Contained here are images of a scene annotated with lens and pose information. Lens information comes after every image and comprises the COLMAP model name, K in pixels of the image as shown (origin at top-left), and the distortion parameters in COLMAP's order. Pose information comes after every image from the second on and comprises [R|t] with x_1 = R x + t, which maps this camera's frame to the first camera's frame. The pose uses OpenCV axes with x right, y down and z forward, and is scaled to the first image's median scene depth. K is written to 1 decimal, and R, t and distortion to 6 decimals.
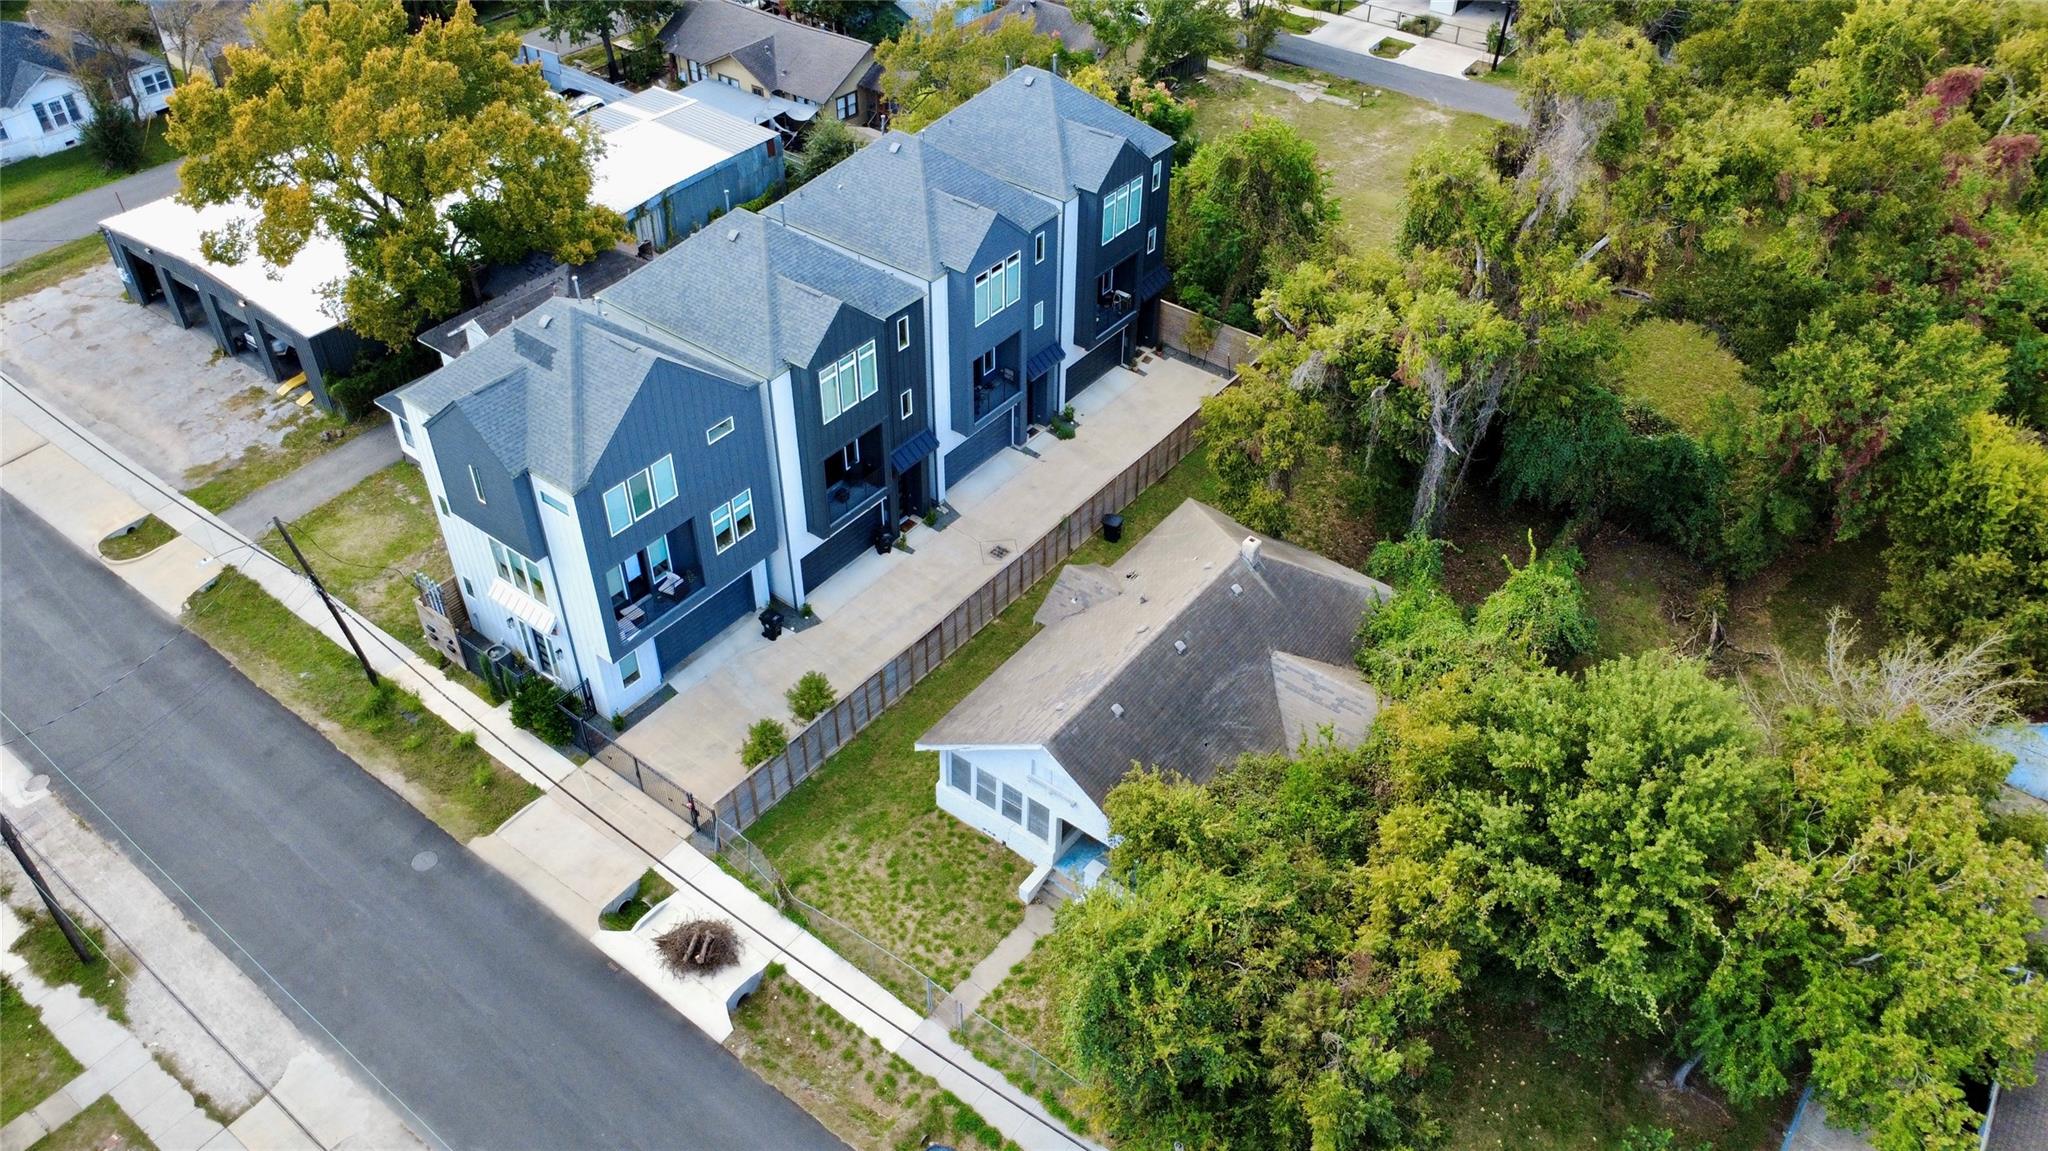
lens RADIAL K [[1486.8, 0, 1027.8], [0, 1486.8, 576.3], [0, 0, 1]] dist [0.000933, -0.001596]
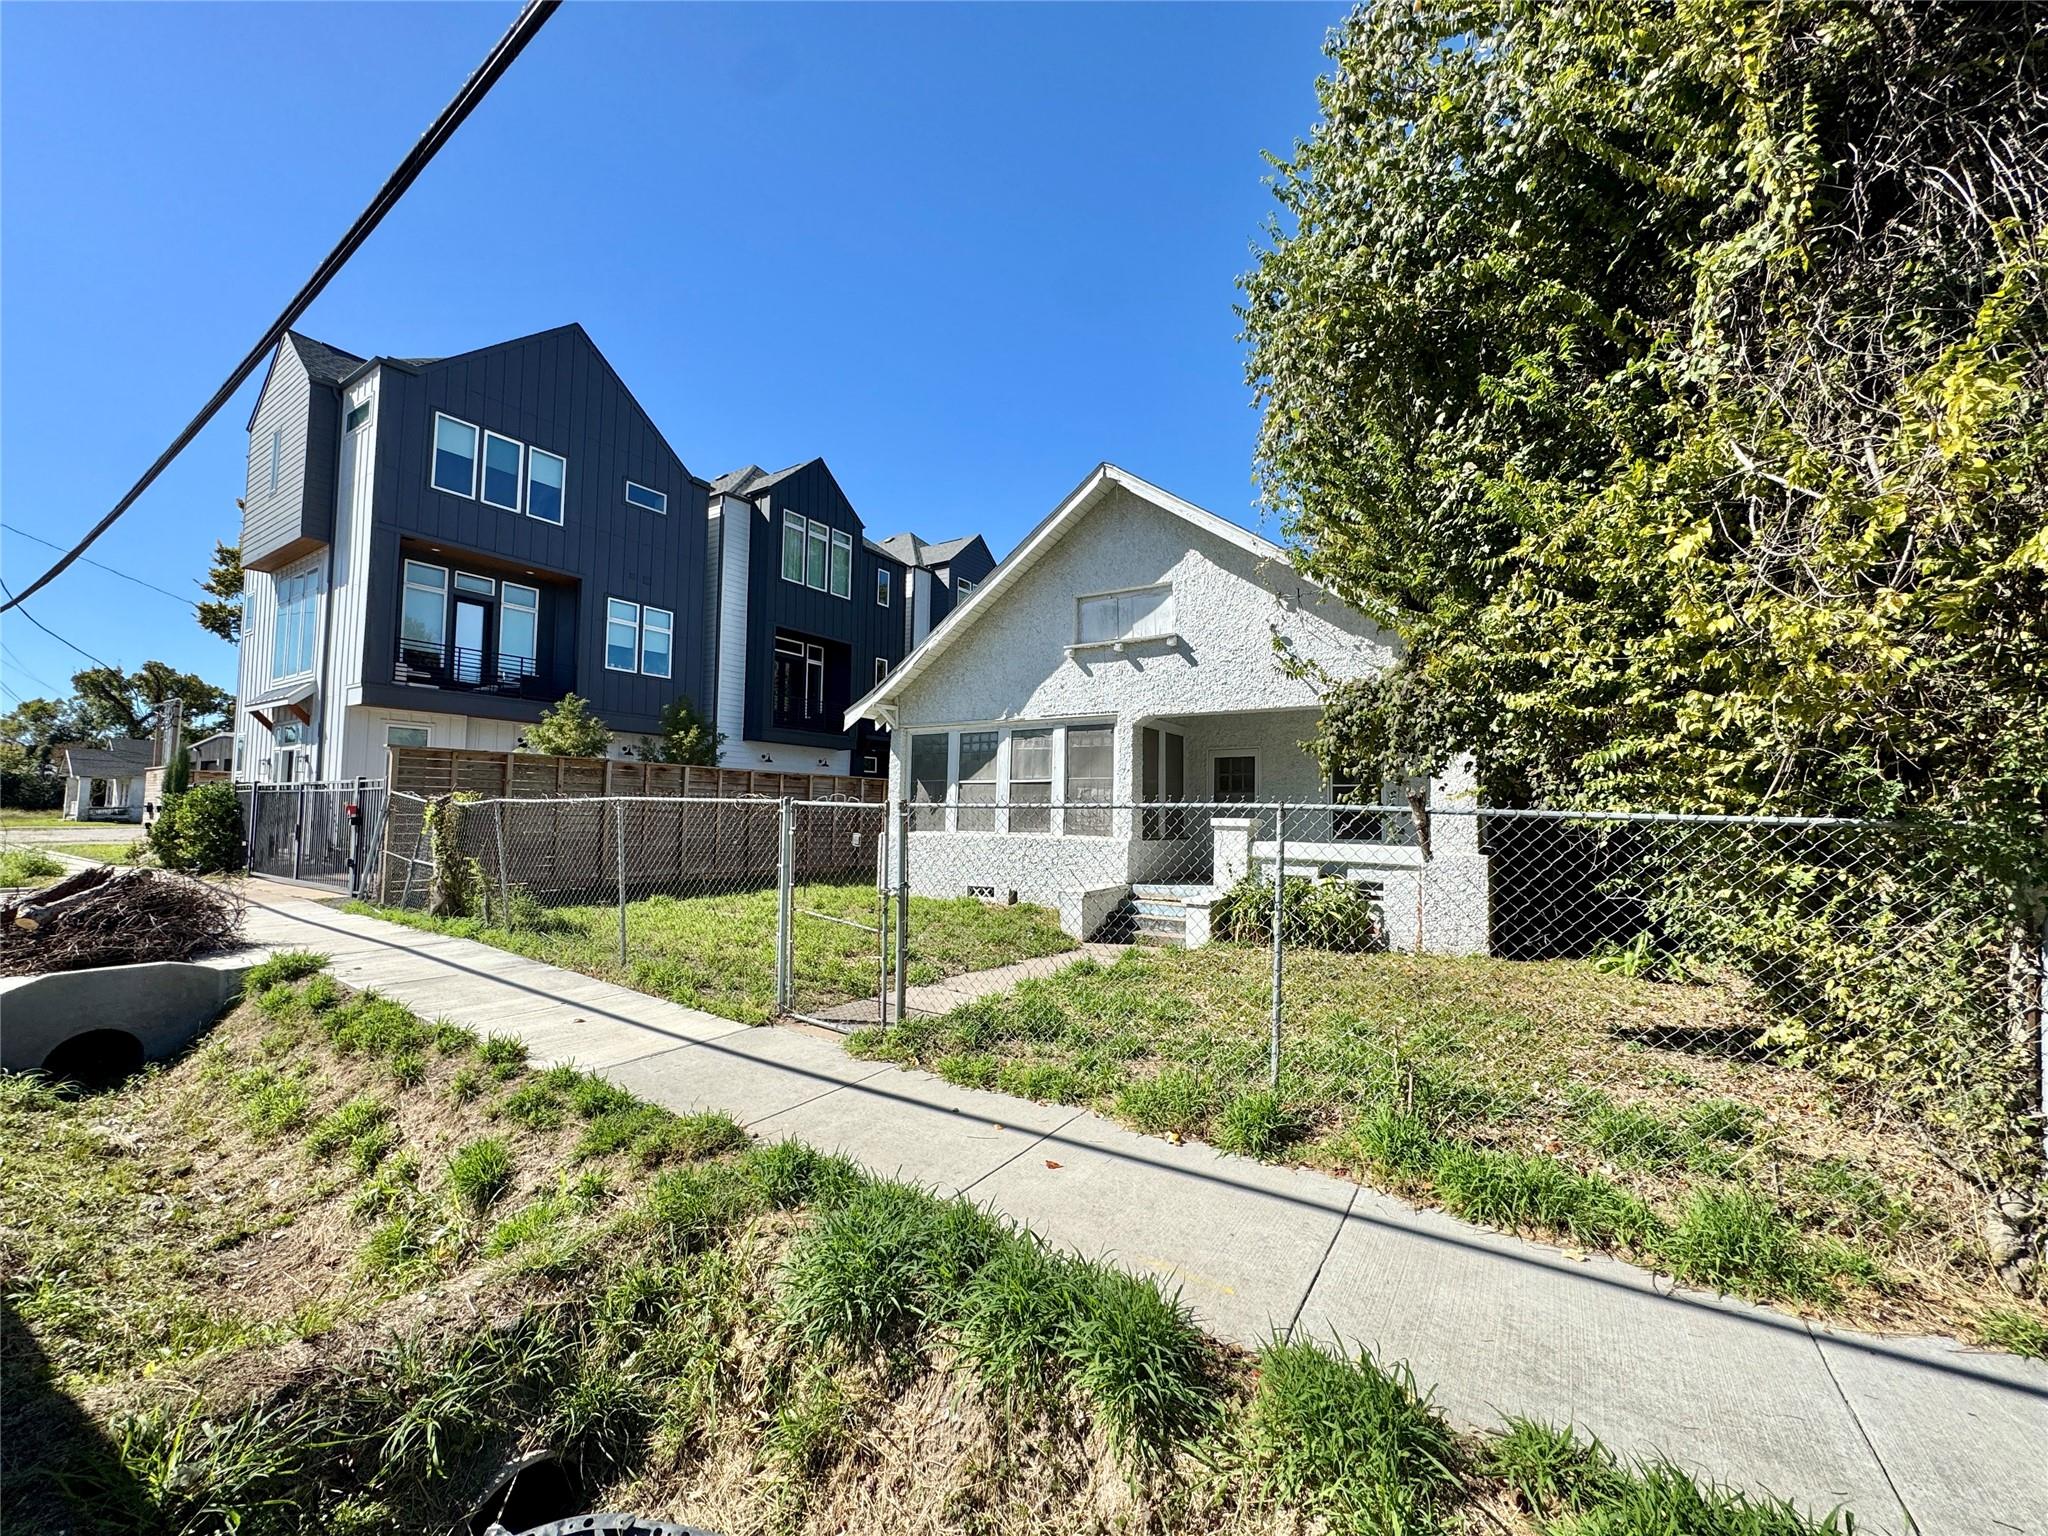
lens RADIAL K [[816.5, 0, 1022.8], [0, 816.5, 769.0], [0, 0, 1]] dist [-0.003857, 0.000618]
pose [[0.998083, 0.005416, 0.061649, -0.030033], [0.038773, 0.721682, -0.691138, 0.336331], [-0.048234, 0.692203, 0.720089, 0.805555]]
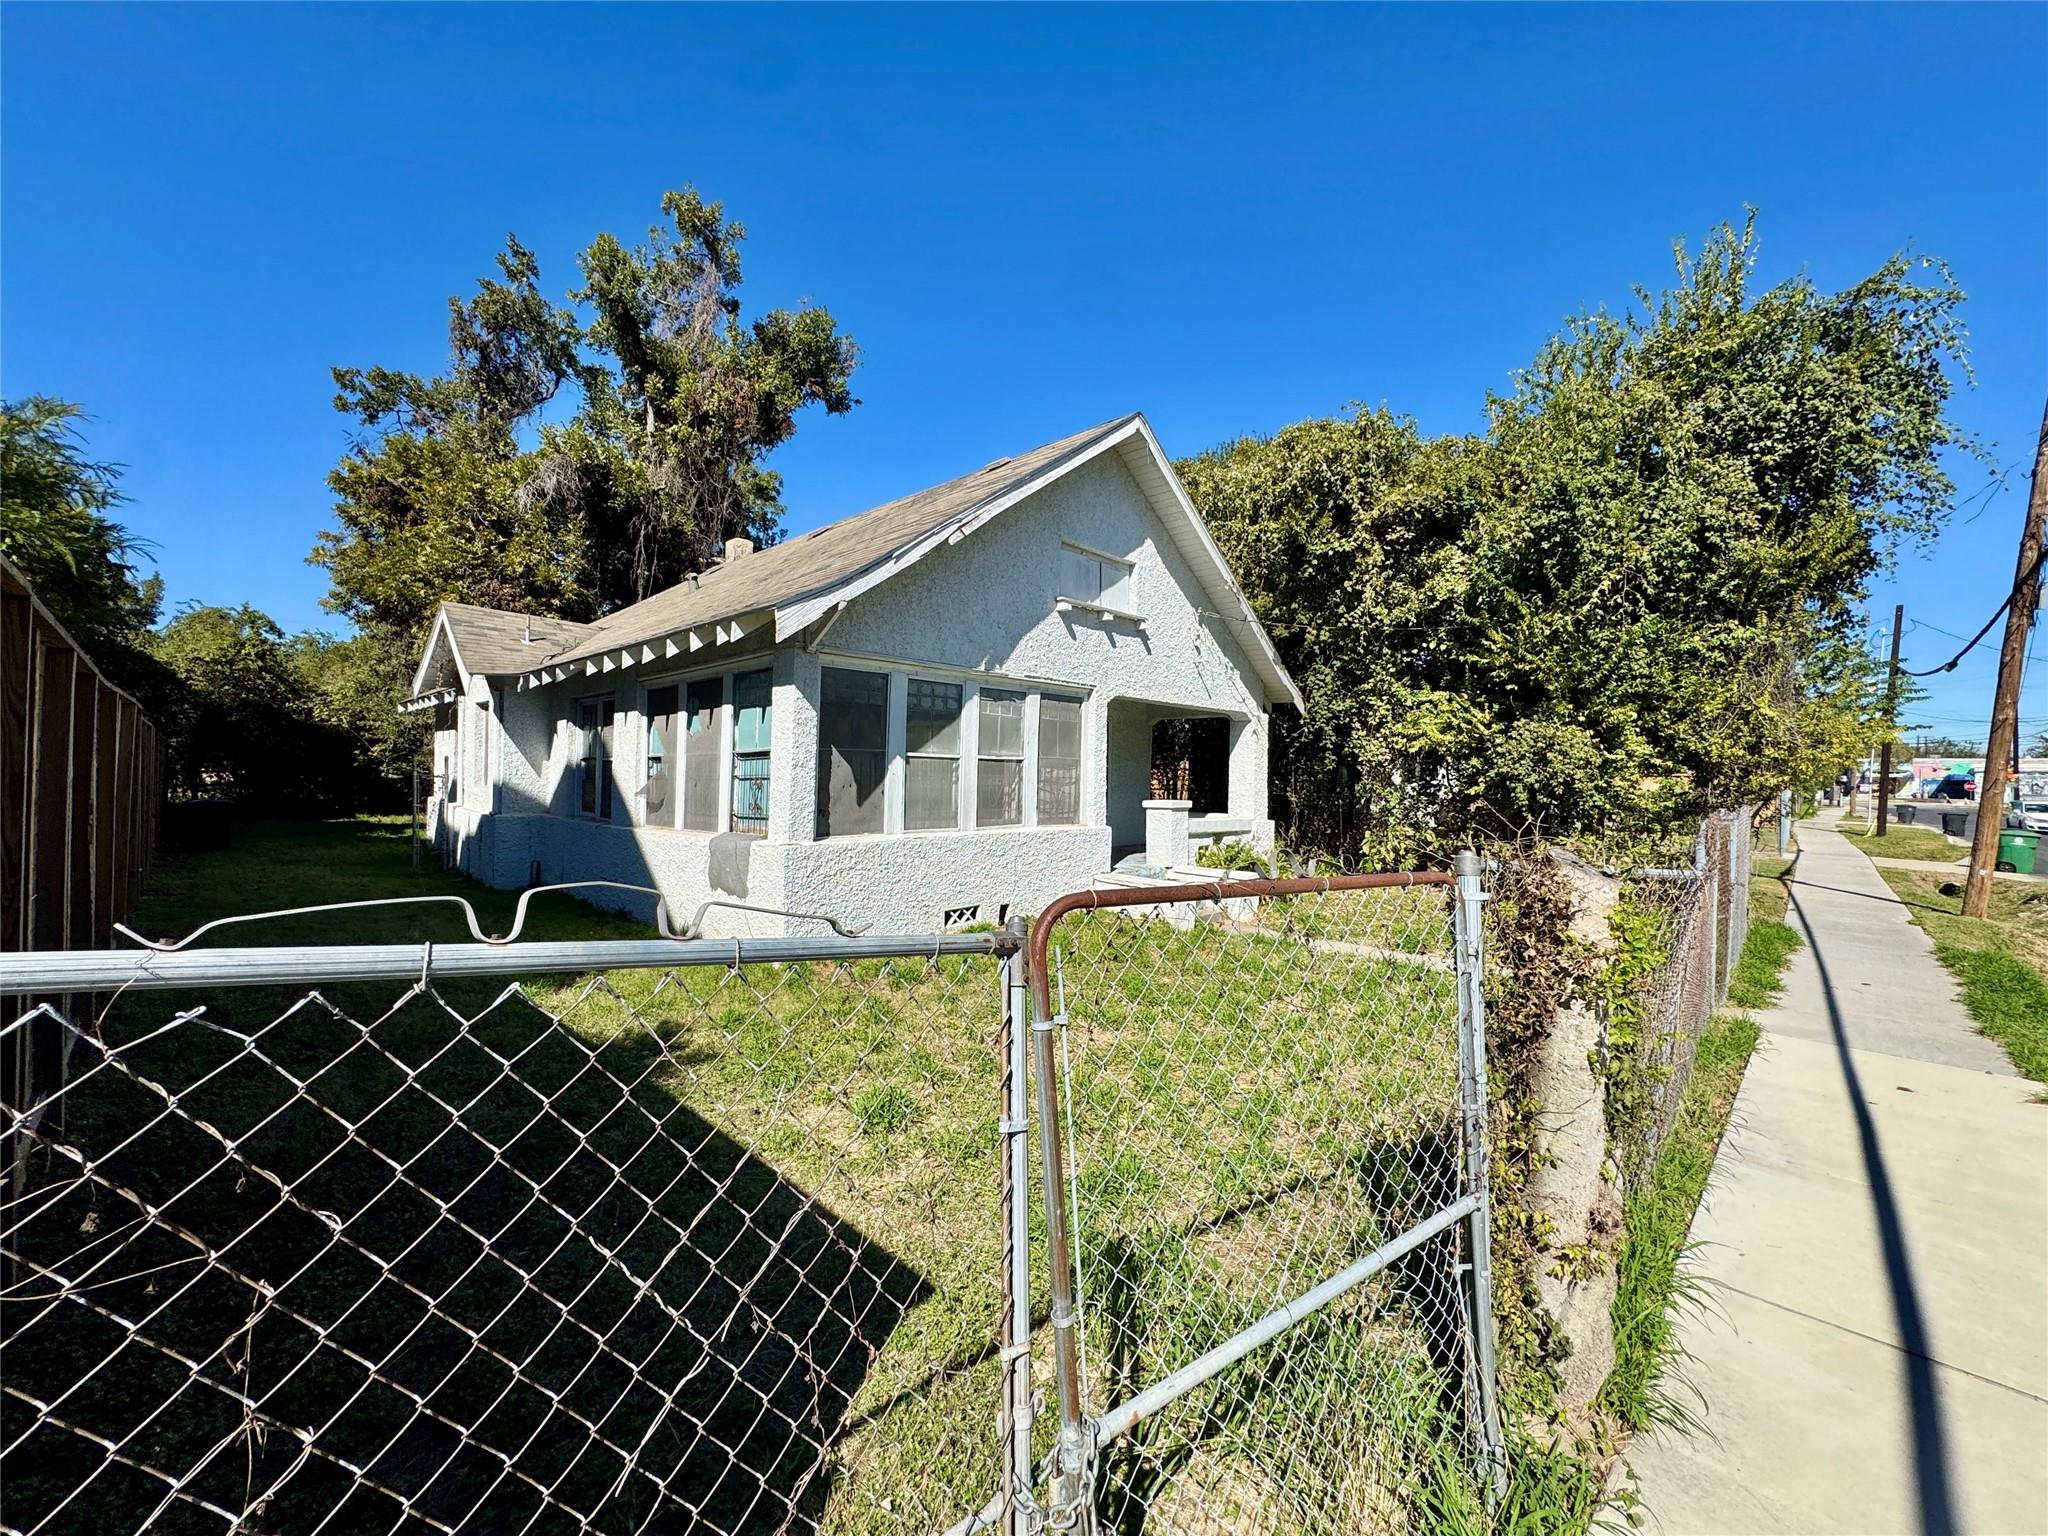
lens RADIAL K [[816.5, 0, 1022.8], [0, 816.5, 769.0], [0, 0, 1]] dist [-0.003857, 0.000618]
pose [[0.116180, -0.003891, 0.993221, -0.213935], [0.635331, 0.768941, -0.071304, 0.172906], [-0.763451, 0.639307, 0.091808, 0.981574]]
